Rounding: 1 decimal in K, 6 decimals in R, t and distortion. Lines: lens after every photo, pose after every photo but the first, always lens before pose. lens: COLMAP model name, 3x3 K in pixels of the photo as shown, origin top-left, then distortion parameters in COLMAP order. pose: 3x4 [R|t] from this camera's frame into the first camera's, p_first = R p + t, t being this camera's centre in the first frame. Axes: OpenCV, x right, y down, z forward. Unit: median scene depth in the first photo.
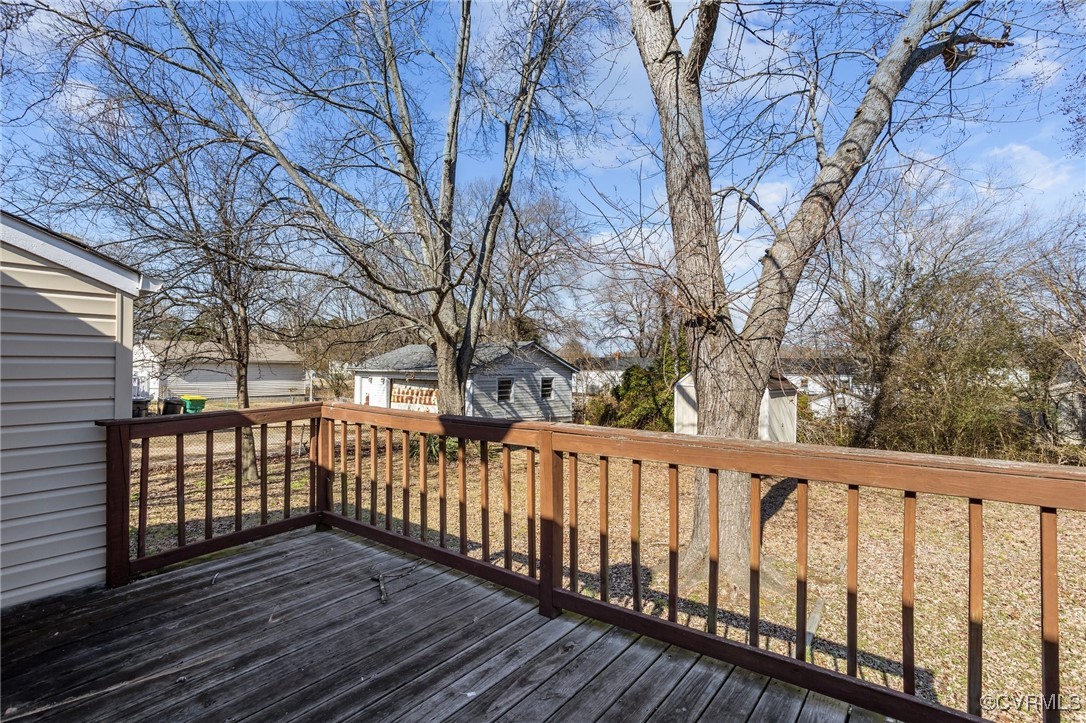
lens RADIAL K [[517.8, 0, 543.0], [0, 517.8, 361.5], [0, 0, 1]] dist [-0.045792, 0.022371]
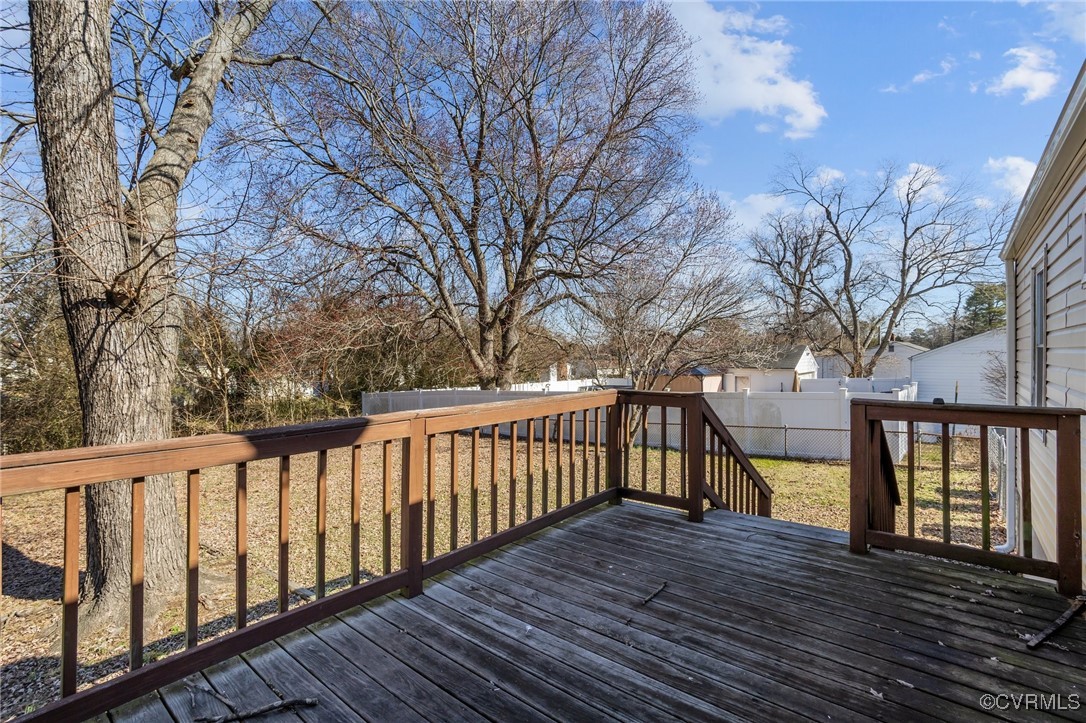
lens RADIAL K [[517.8, 0, 543.0], [0, 517.8, 361.5], [0, 0, 1]] dist [-0.045792, 0.022371]
pose [[0.039226, -0.024110, 0.998939, -0.877426], [-0.004751, 0.999693, 0.024315, -0.014856], [-0.999219, -0.005700, 0.039099, 0.590724]]
